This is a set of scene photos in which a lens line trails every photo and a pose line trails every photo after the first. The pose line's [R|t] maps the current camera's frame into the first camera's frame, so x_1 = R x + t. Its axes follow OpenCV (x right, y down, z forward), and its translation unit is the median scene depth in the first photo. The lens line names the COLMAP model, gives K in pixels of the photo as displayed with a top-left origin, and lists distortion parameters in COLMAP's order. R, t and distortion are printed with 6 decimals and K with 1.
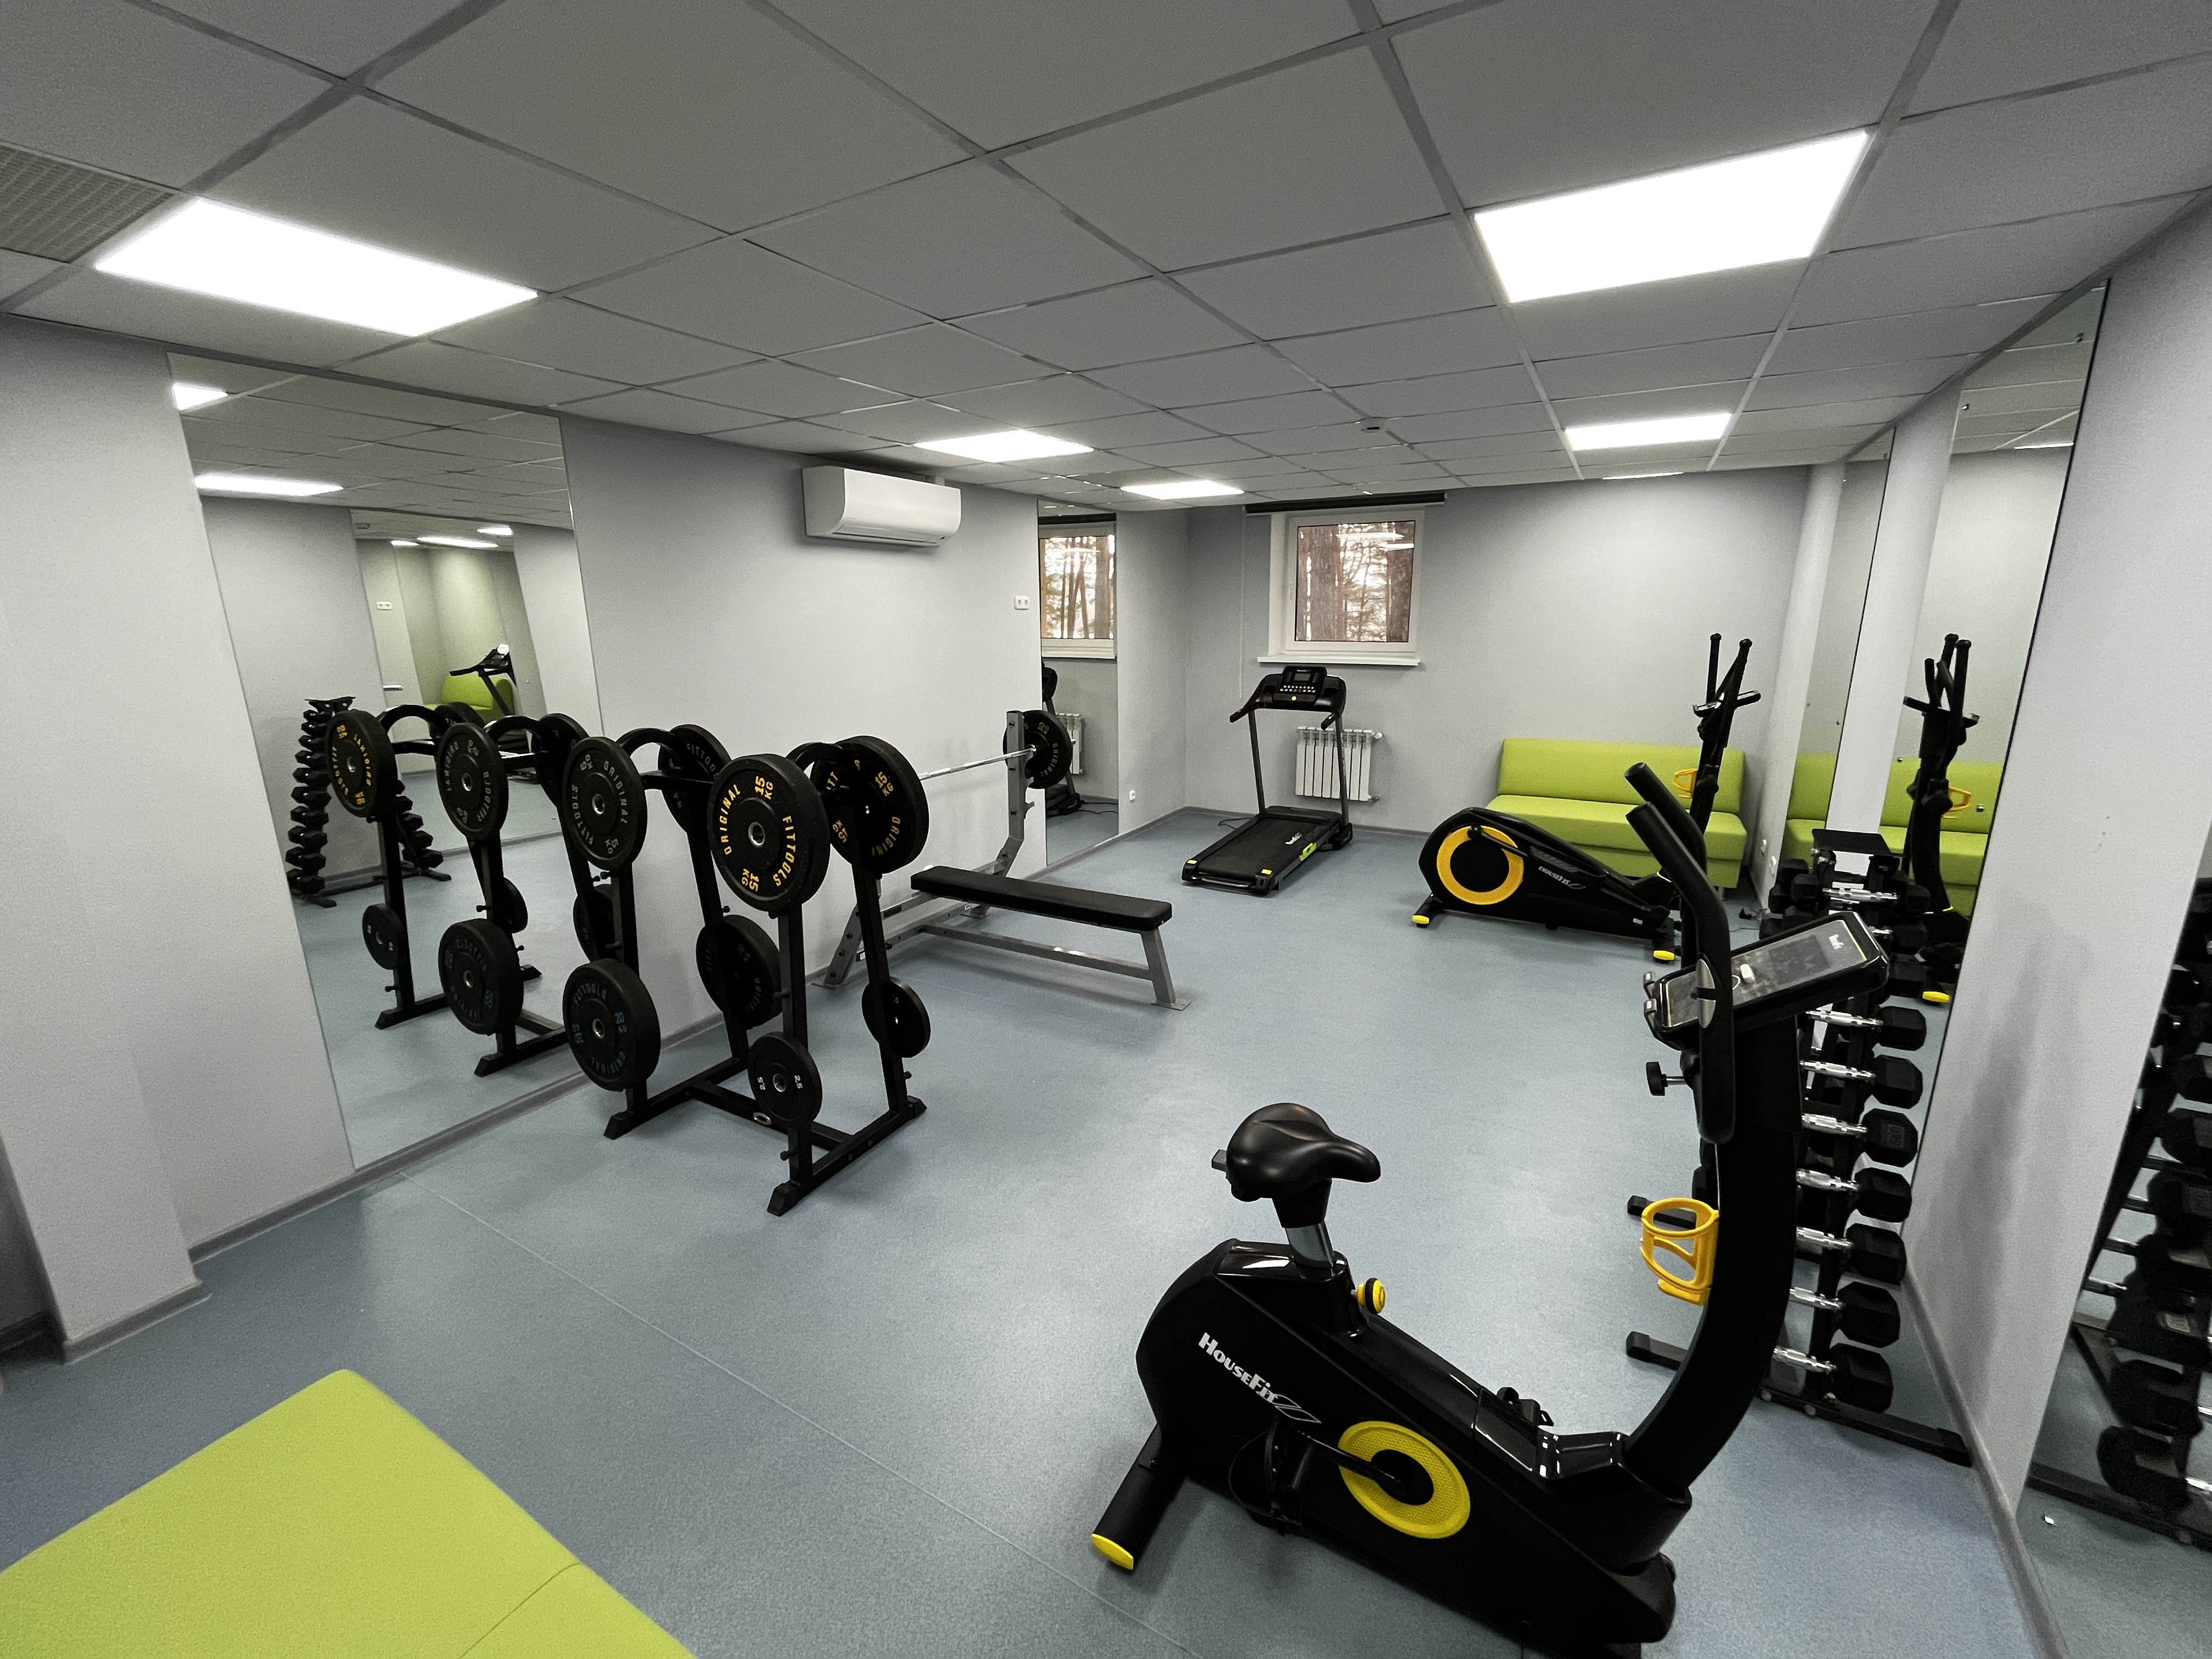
lens RADIAL K [[898.8, 0, 1124.9], [0, 898.8, 823.2], [0, 0, 1]] dist [-0.000790, -0.000194]
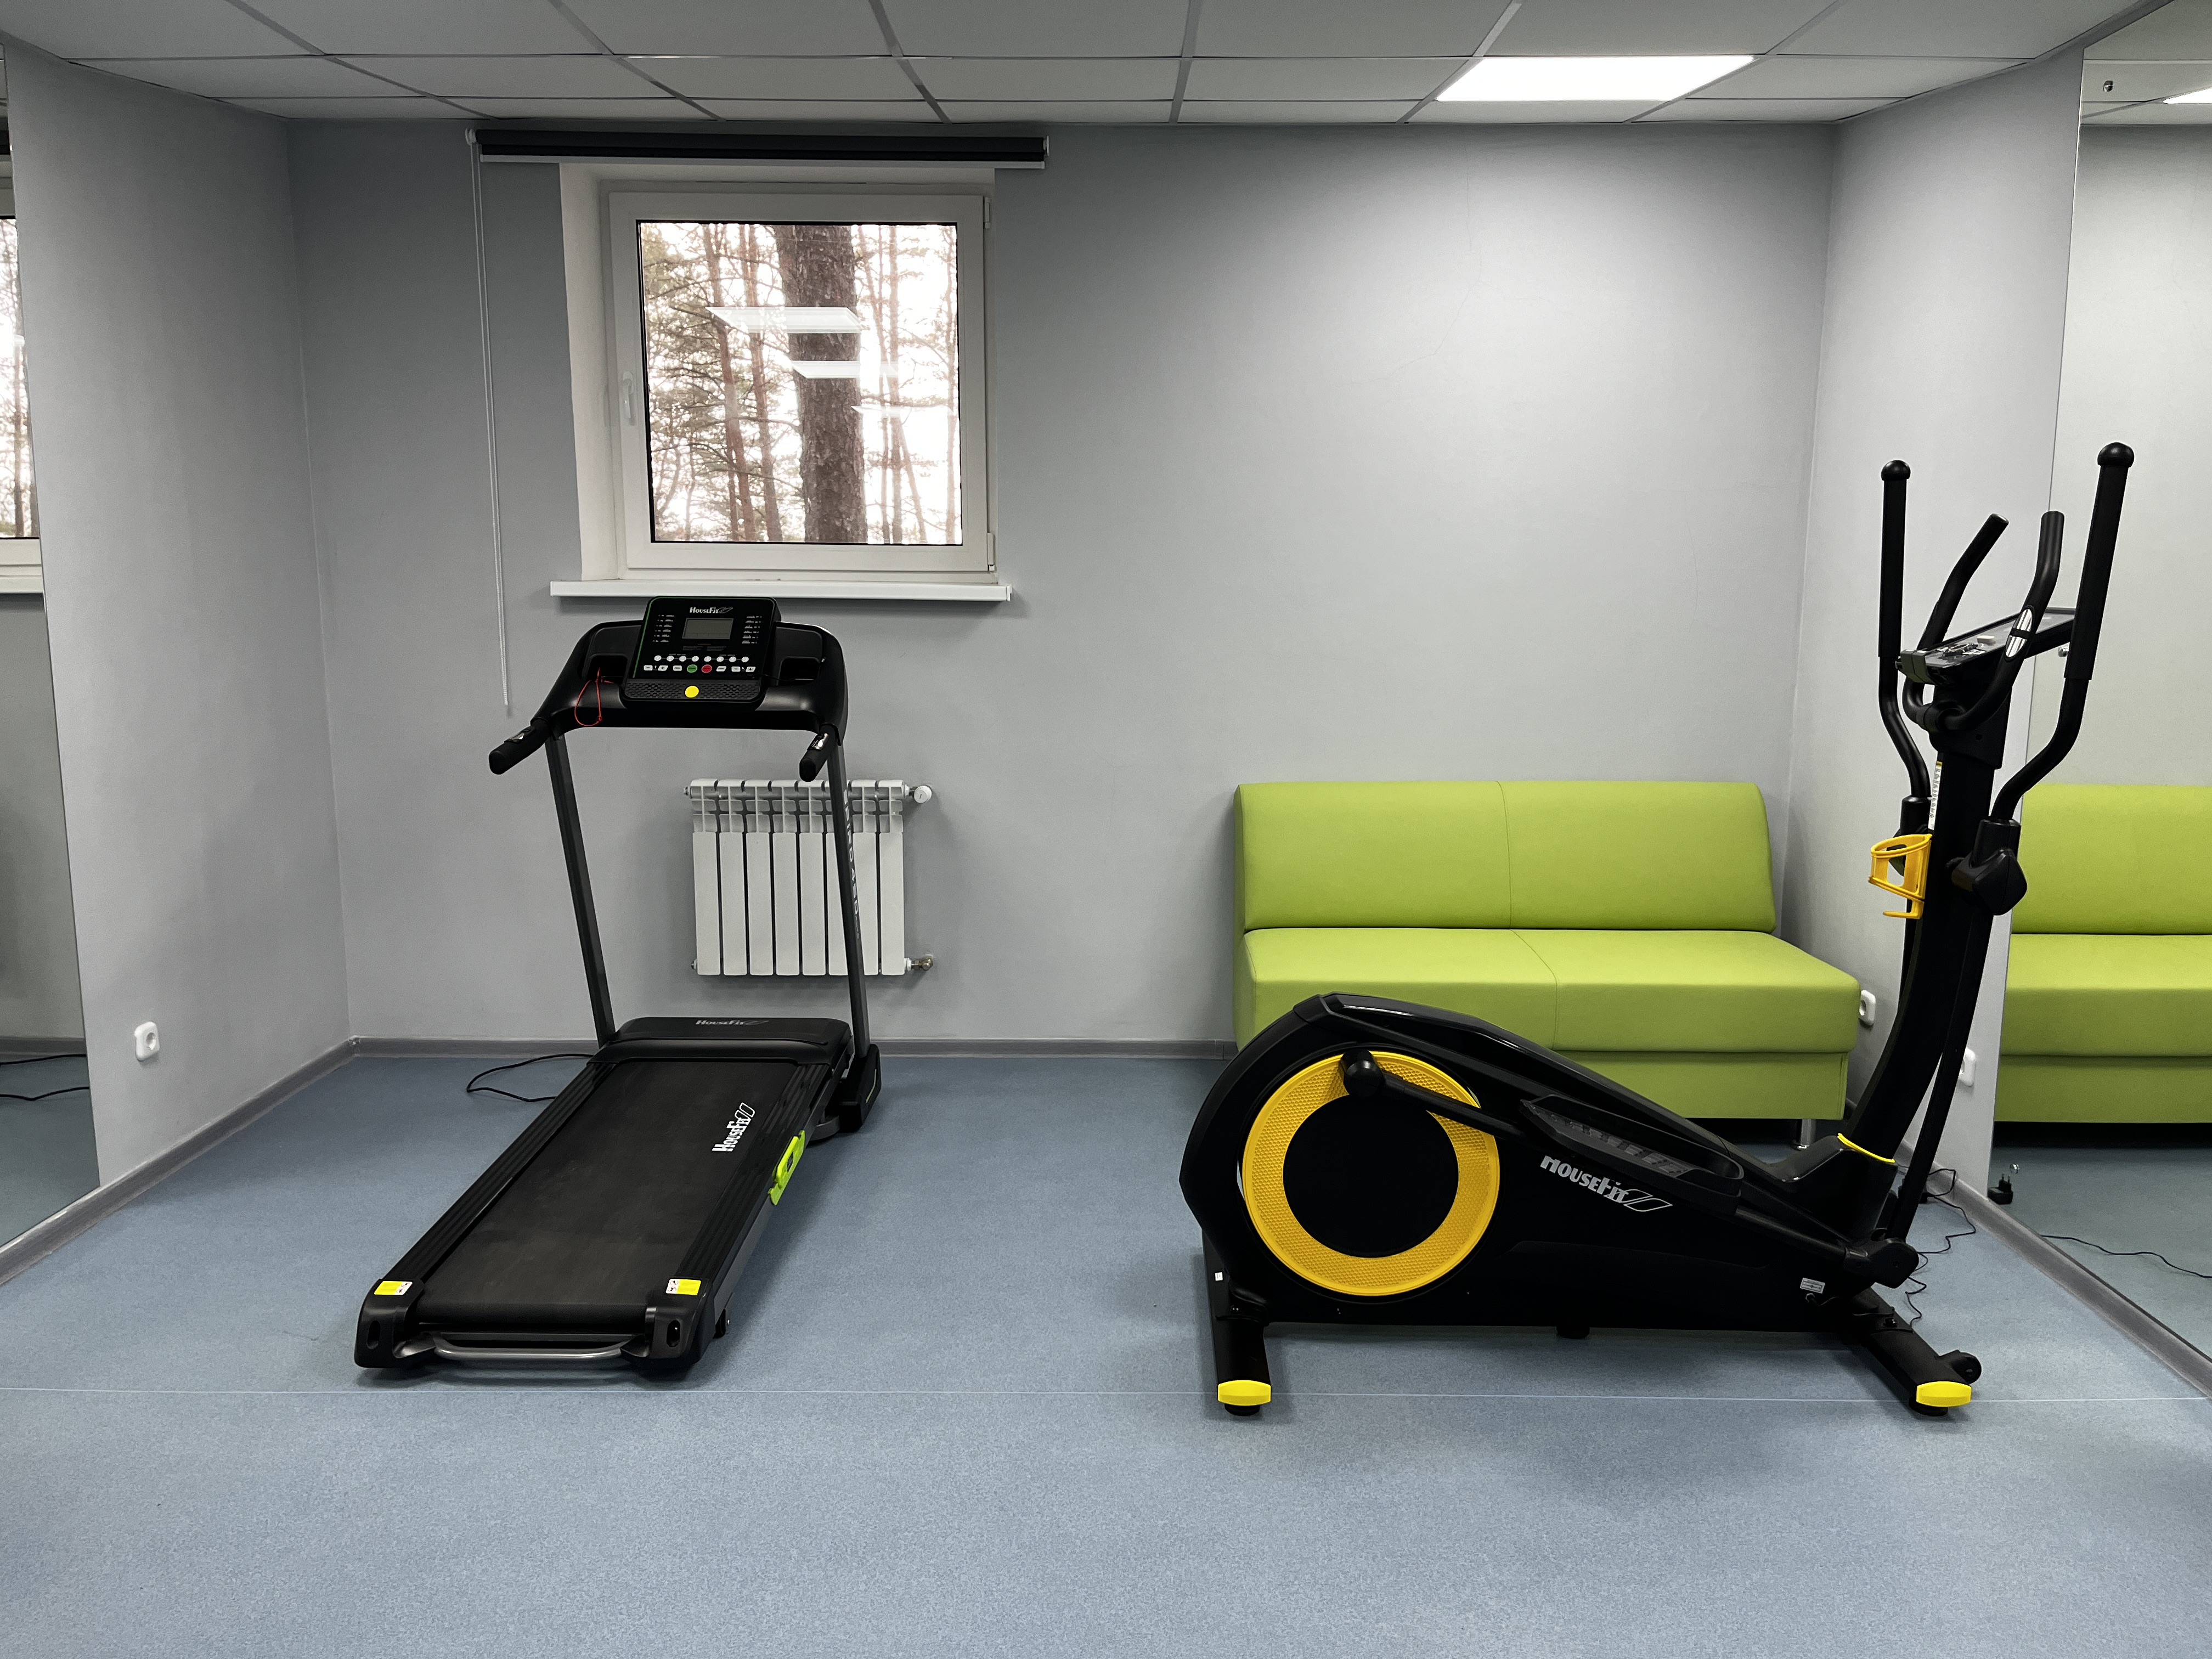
lens RADIAL K [[1663.1, 0, 1108.8], [0, 1663.1, 847.8], [0, 0, 1]] dist [0.051188, -0.038077]
pose [[0.877654, -0.066302, 0.474687, 0.029732], [0.100023, 0.993916, -0.046109, -0.040029], [-0.468742, 0.087948, 0.878946, 0.402962]]
